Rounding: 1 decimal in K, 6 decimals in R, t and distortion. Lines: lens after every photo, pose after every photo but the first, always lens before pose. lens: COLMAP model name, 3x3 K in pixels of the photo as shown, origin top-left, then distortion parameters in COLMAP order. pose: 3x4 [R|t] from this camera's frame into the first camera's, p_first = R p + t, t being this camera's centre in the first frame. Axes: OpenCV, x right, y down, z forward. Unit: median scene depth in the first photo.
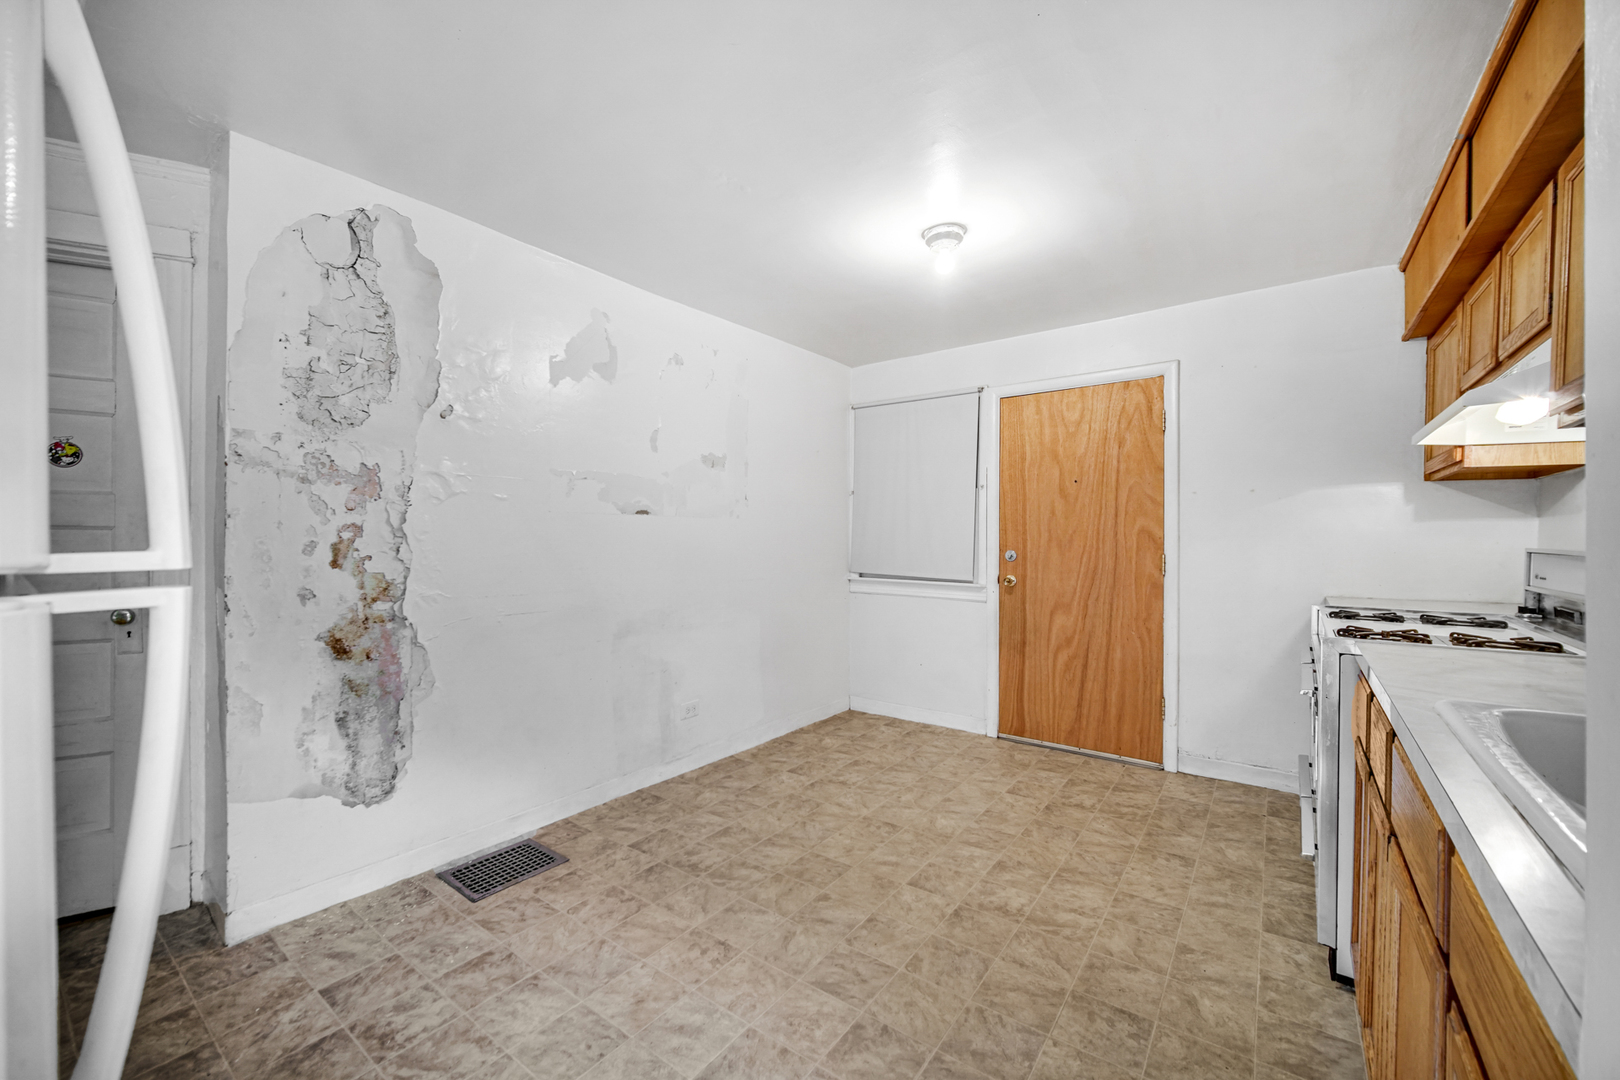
lens RADIAL K [[643.0, 0, 803.3], [0, 643.0, 543.3], [0, 0, 1]] dist [-0.000389, -0.000040]
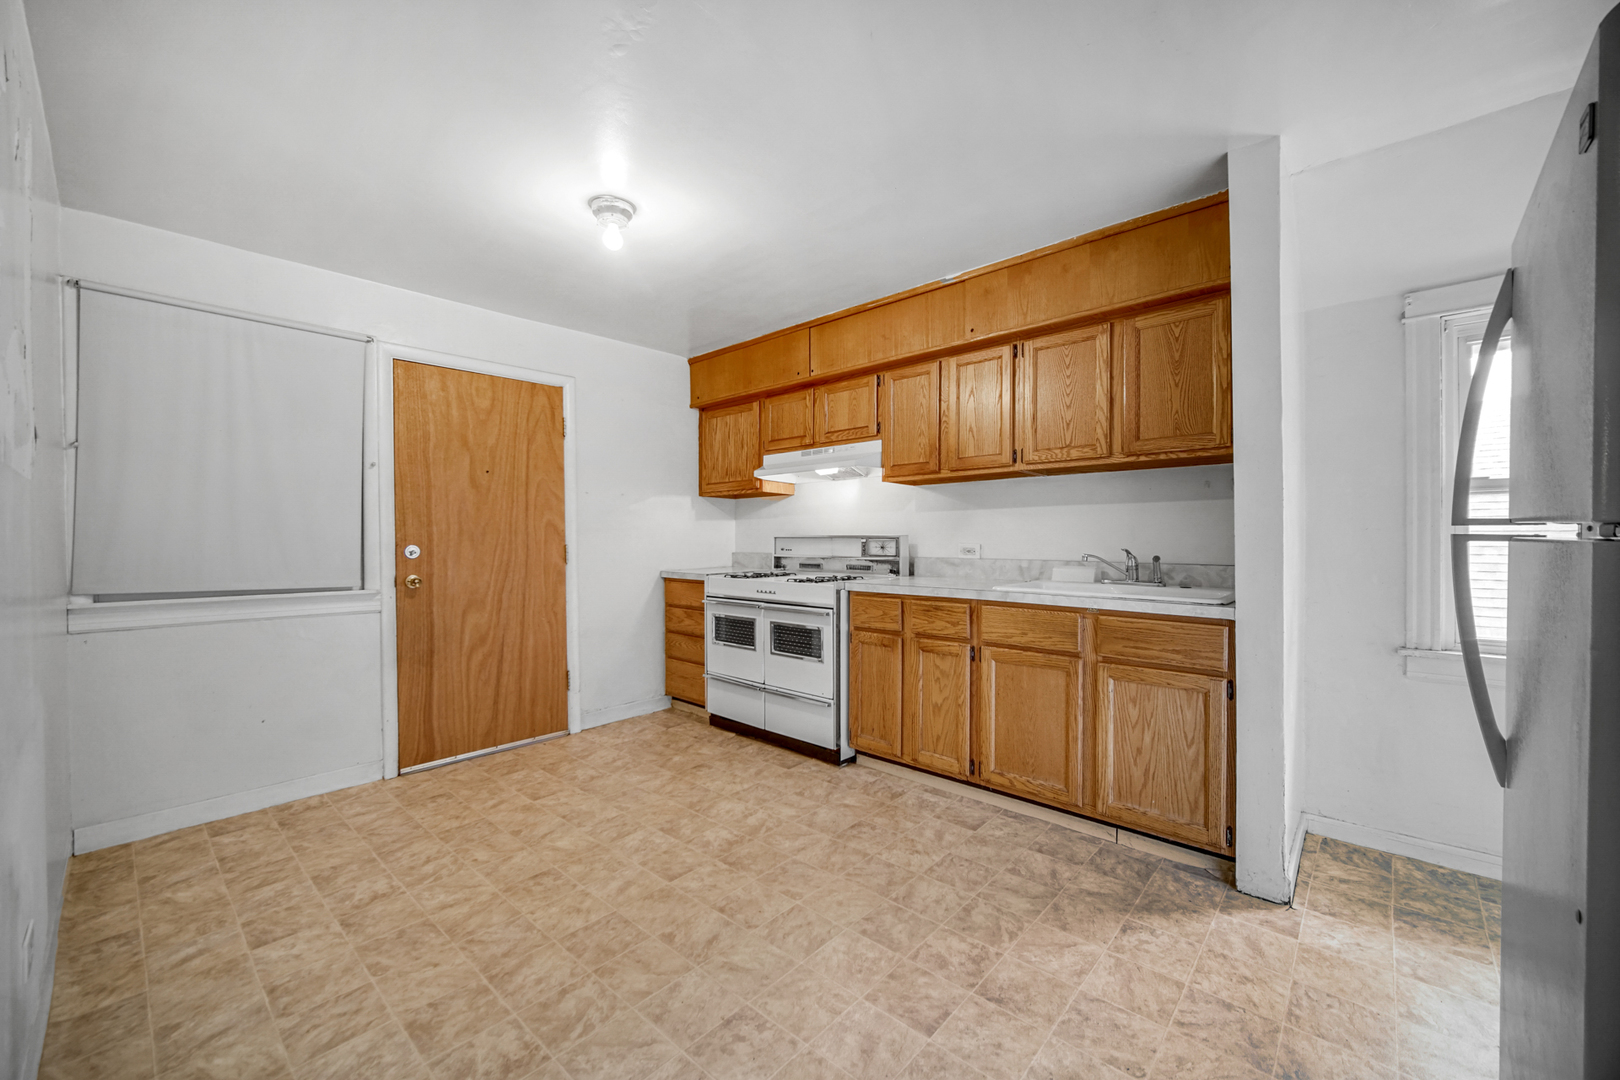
lens RADIAL K [[643.0, 0, 803.3], [0, 643.0, 543.3], [0, 0, 1]] dist [-0.000389, -0.000040]
pose [[0.089472, -0.013966, 0.995891, -0.508690], [0.013438, 0.999828, 0.012814, 0.004807], [-0.995899, 0.012236, 0.089645, 0.457590]]
